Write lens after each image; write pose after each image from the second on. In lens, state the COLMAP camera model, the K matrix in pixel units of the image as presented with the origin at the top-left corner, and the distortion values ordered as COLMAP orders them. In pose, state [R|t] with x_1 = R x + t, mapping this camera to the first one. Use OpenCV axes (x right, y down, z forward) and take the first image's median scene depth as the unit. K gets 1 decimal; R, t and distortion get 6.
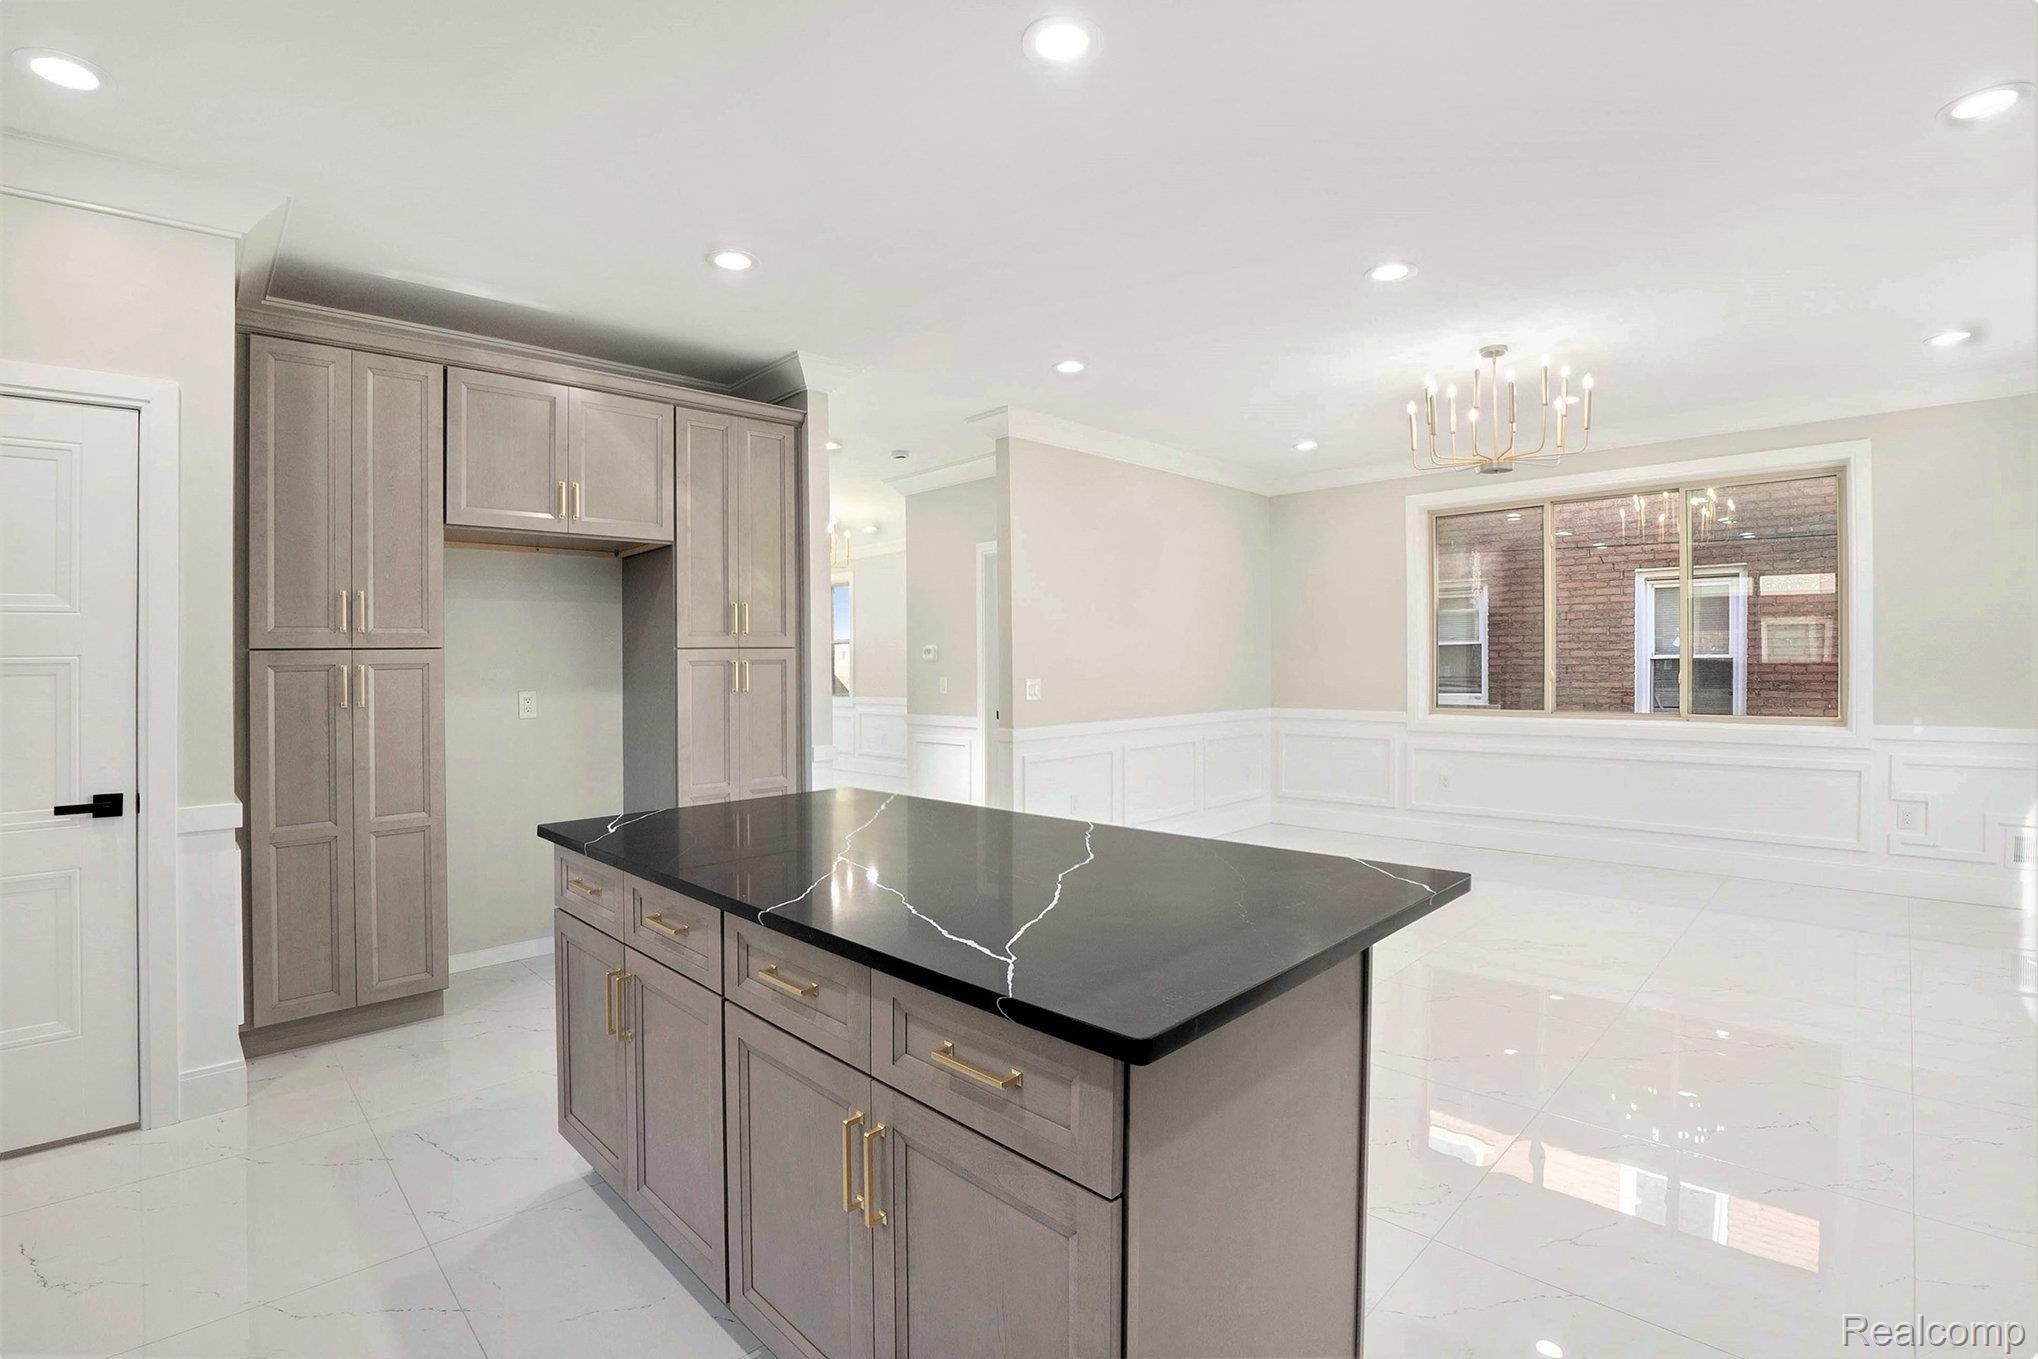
lens RADIAL K [[938.2, 0, 1010.7], [0, 938.2, 665.0], [0, 0, 1]] dist [-0.013175, -0.000048]
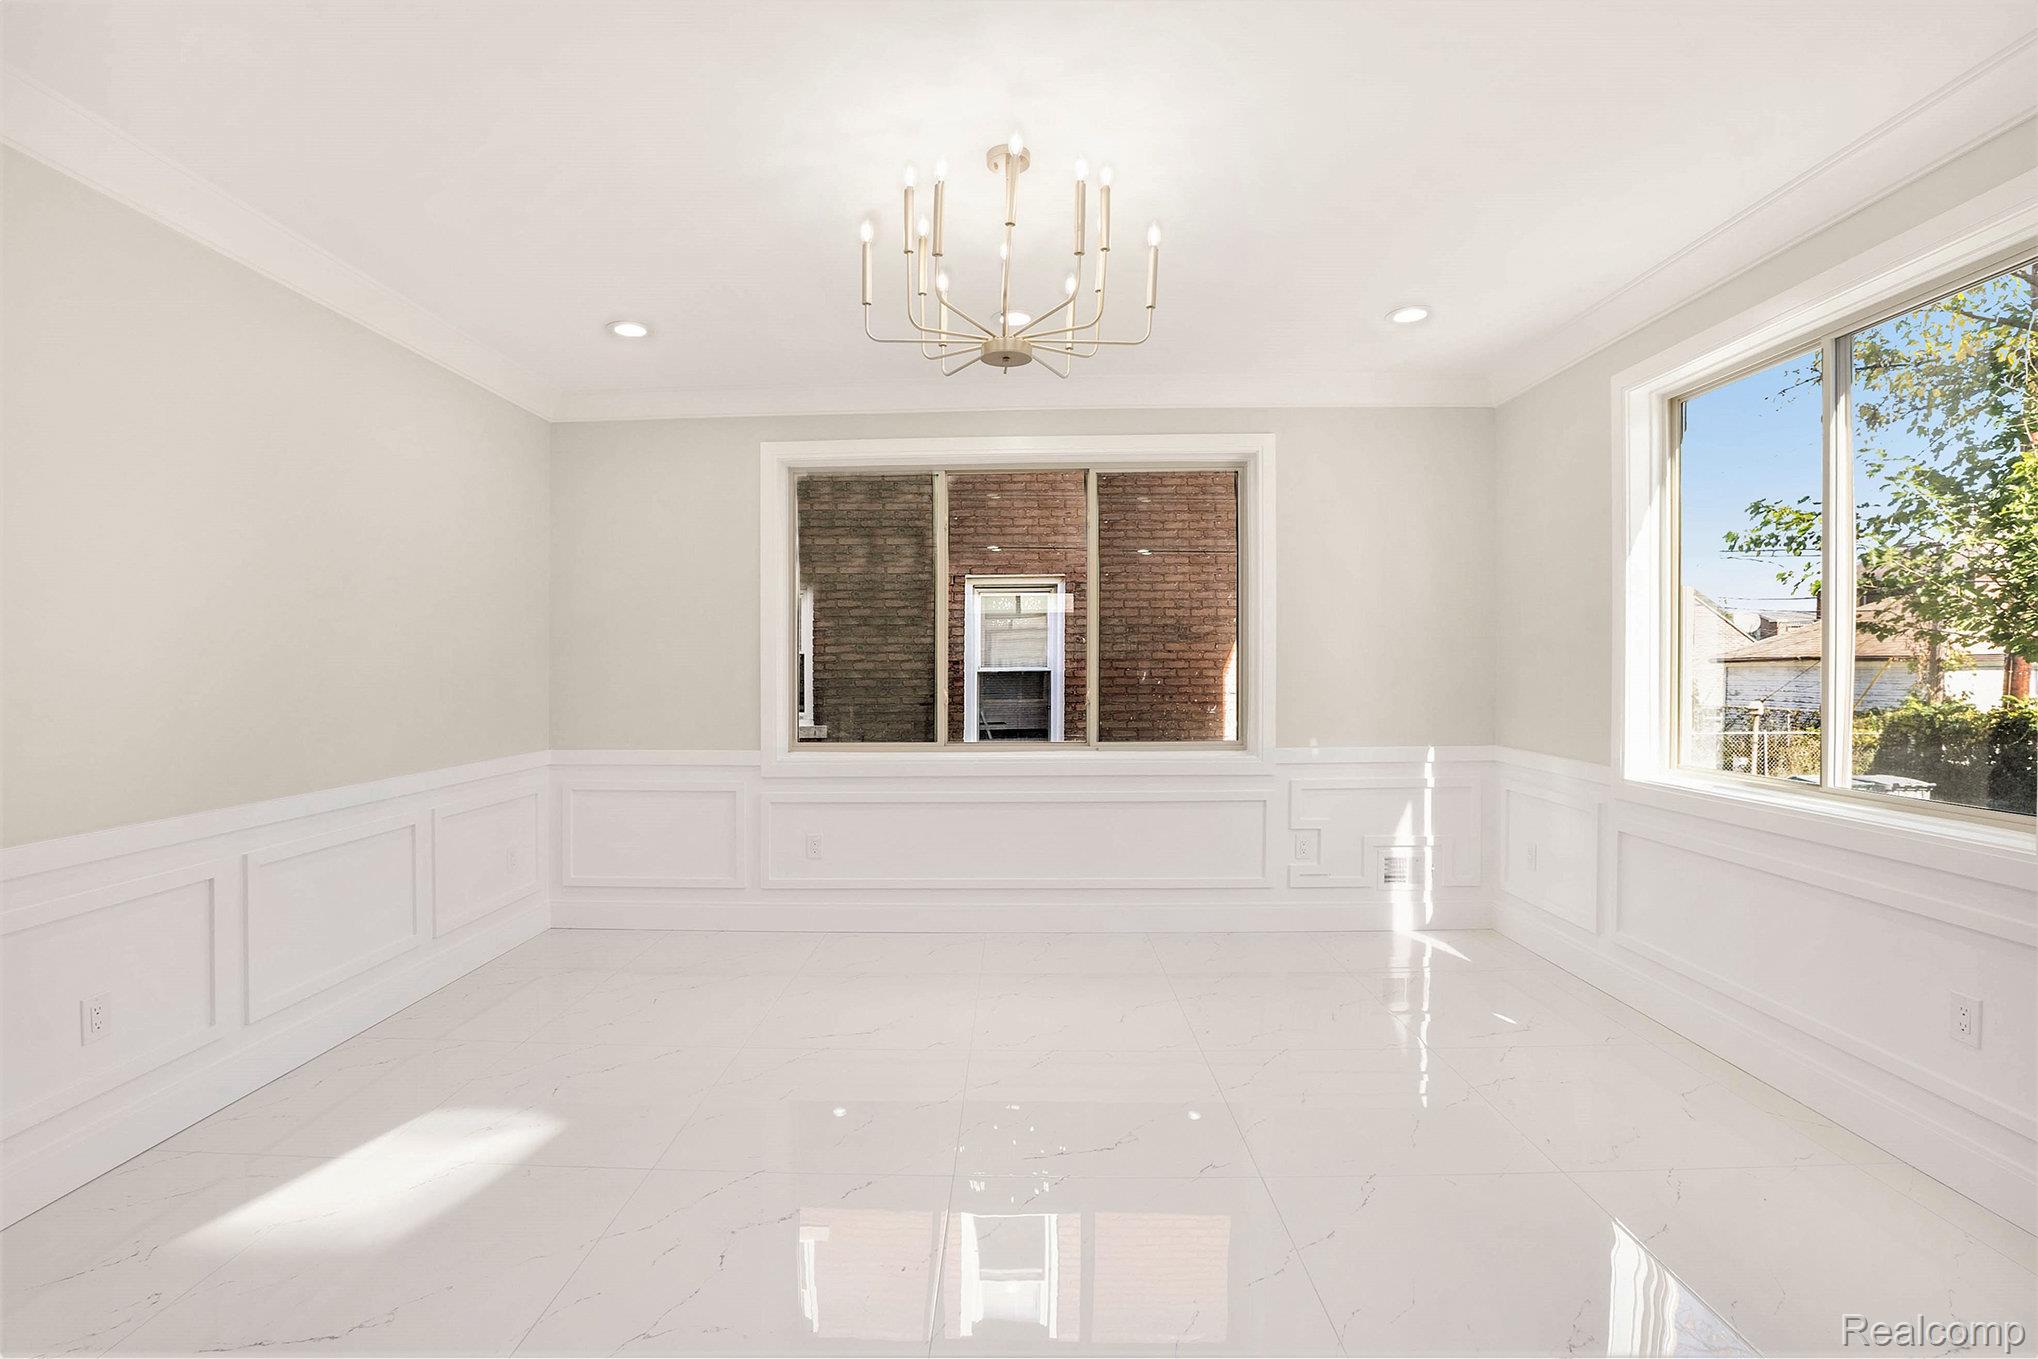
lens RADIAL K [[938.2, 0, 1002.0], [0, 938.2, 670.9], [0, 0, 1]] dist [-0.013175, -0.000048]
pose [[0.728562, -0.002980, 0.684974, 0.072928], [0.004640, 0.999989, -0.000585, -0.008402], [-0.684964, 0.003605, 0.728568, 0.360550]]
